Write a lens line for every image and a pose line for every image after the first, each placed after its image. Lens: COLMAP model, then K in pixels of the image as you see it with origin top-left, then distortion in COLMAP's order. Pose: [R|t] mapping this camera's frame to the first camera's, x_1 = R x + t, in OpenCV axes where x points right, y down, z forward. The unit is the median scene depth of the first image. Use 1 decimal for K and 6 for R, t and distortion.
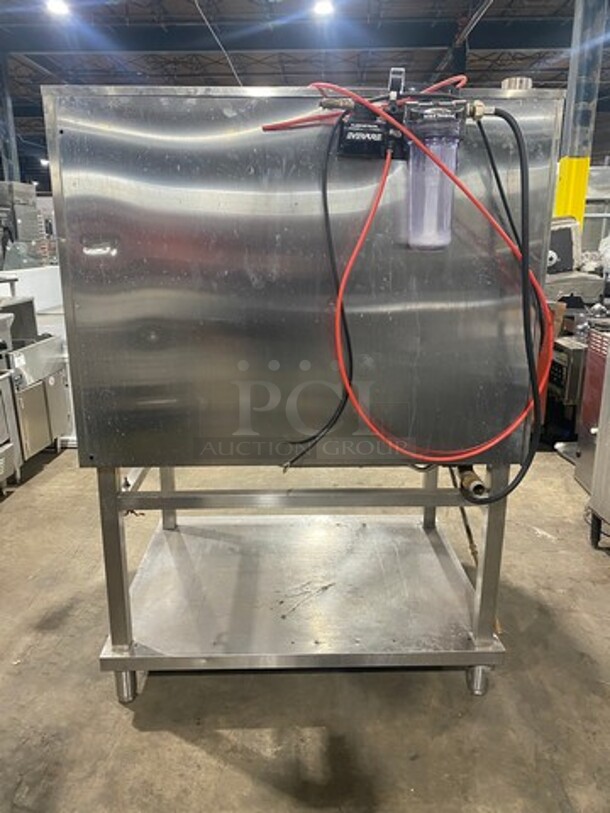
lens RADIAL K [[622.1, 0, 305.0], [0, 622.1, 406.5], [0, 0, 1]] dist [0.003372, 0.005872]
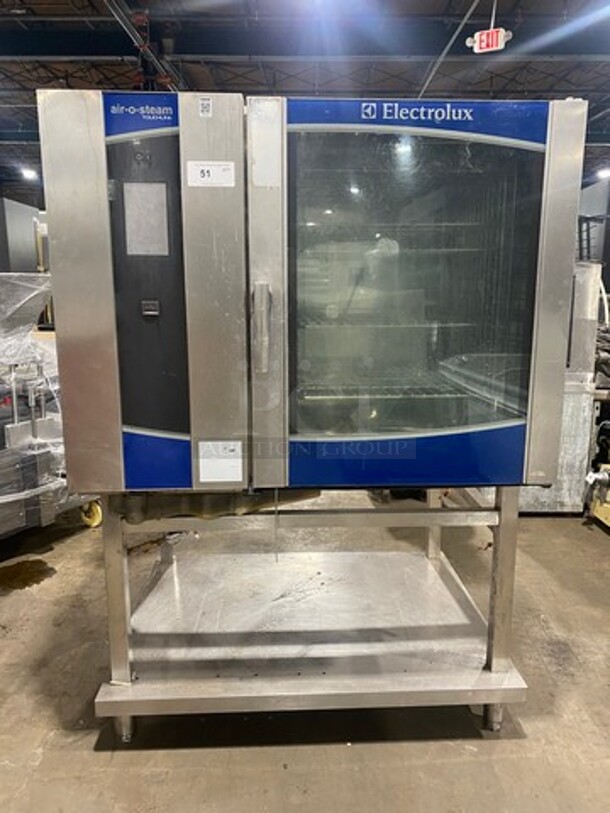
lens RADIAL K [[622.1, 0, 305.0], [0, 622.1, 406.5], [0, 0, 1]] dist [0.003372, 0.005872]
pose [[-0.999683, 0.002481, -0.025068, 0.024032], [-0.009414, 0.886224, 0.463161, -0.568385], [0.023365, 0.463250, -0.885919, 2.143431]]
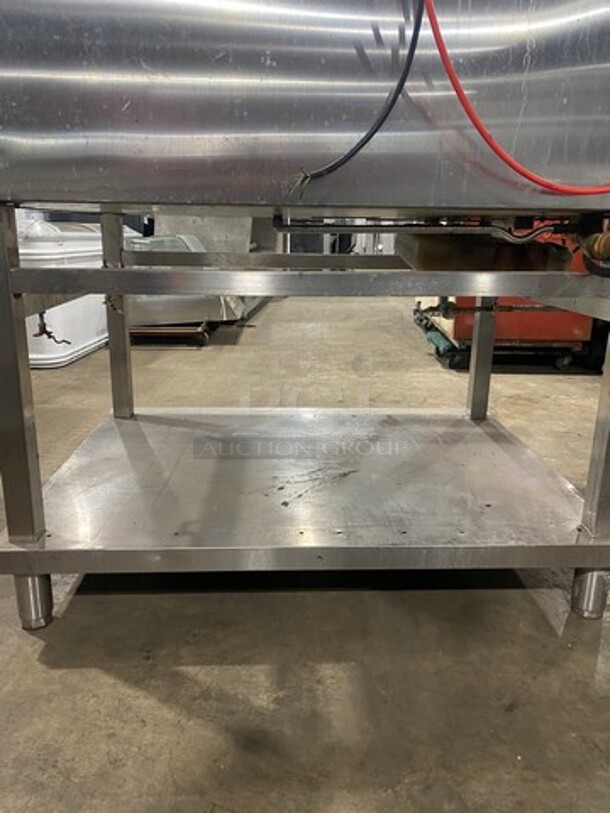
lens RADIAL K [[624.3, 0, 305.0], [0, 624.3, 406.5], [0, 0, 1]] dist [0.006339, -0.002821]
pose [[0.999577, 0.012124, 0.026452, -0.036170], [-0.012204, 0.999921, 0.002870, 0.260663], [-0.026416, -0.003192, 0.999646, 0.385927]]
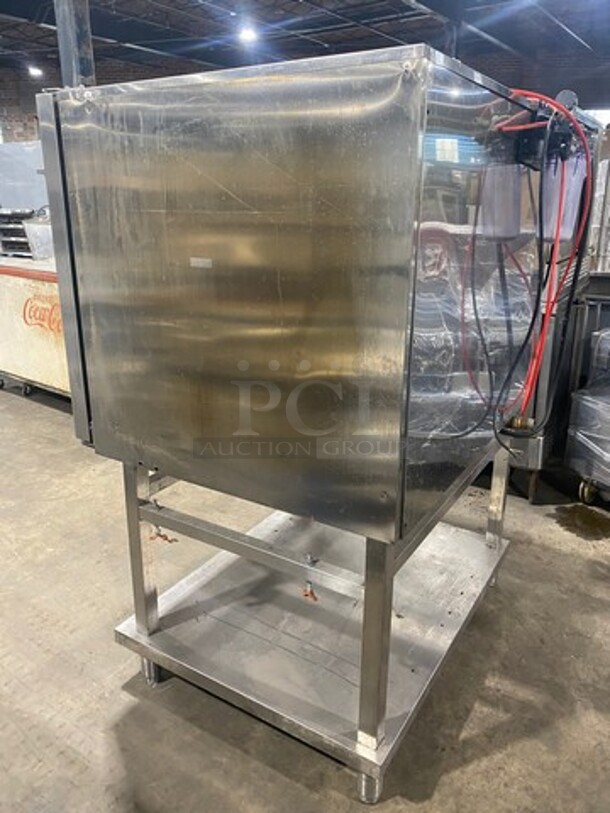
lens RADIAL K [[631.0, 0, 283.9], [0, 631.0, 405.0], [0, 0, 1]] dist [-0.000131, -0.000224]
pose [[0.560919, -0.266339, 0.783858, -0.930048], [0.237397, 0.958820, 0.155909, -0.204180], [-0.793103, 0.098633, 0.601049, 0.567121]]
